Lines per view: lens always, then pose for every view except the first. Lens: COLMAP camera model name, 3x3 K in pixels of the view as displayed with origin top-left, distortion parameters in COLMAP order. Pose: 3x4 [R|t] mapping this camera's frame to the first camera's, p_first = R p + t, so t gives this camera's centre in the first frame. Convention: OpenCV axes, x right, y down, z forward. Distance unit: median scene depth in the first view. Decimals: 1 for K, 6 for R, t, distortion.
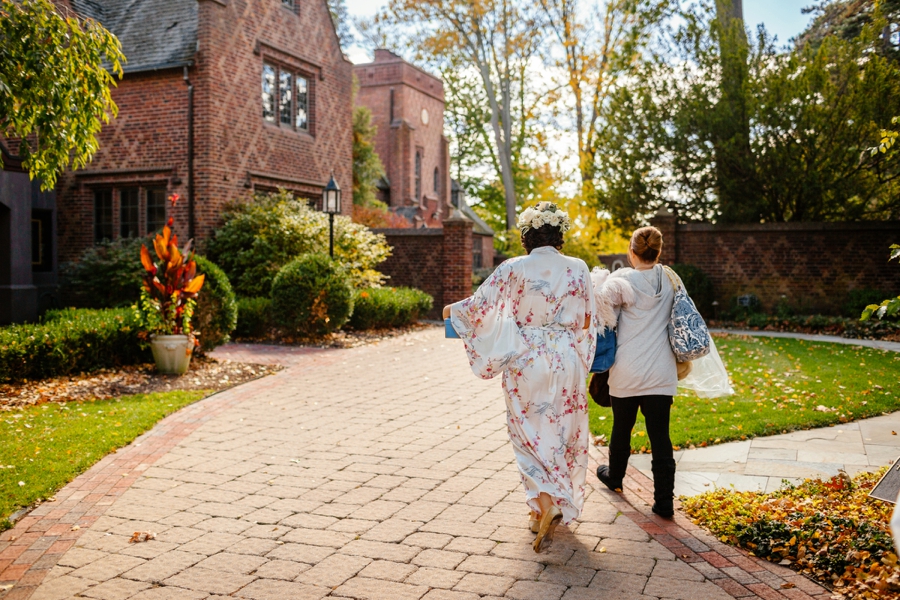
lens RADIAL K [[897.2, 0, 451.1], [0, 897.2, 294.6], [0, 0, 1]] dist [-0.049859, 0.000000]
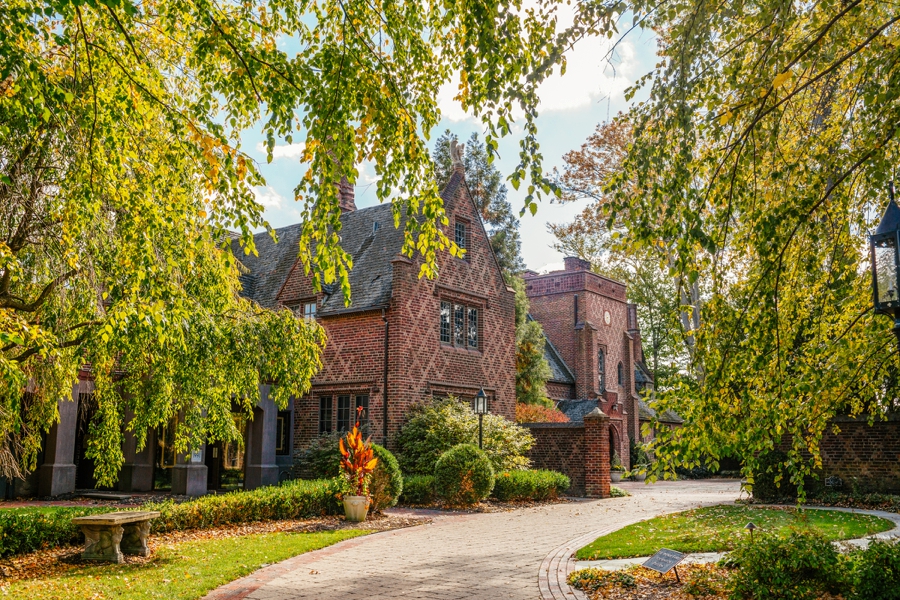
lens RADIAL K [[897.2, 0, 446.2], [0, 897.2, 299.6], [0, 0, 1]] dist [-0.049859, 0.000000]
pose [[0.967741, -0.038586, -0.248973, 0.149797], [-0.011944, 0.980065, -0.198319, 0.009715], [0.251662, 0.194896, 0.947988, -0.318351]]
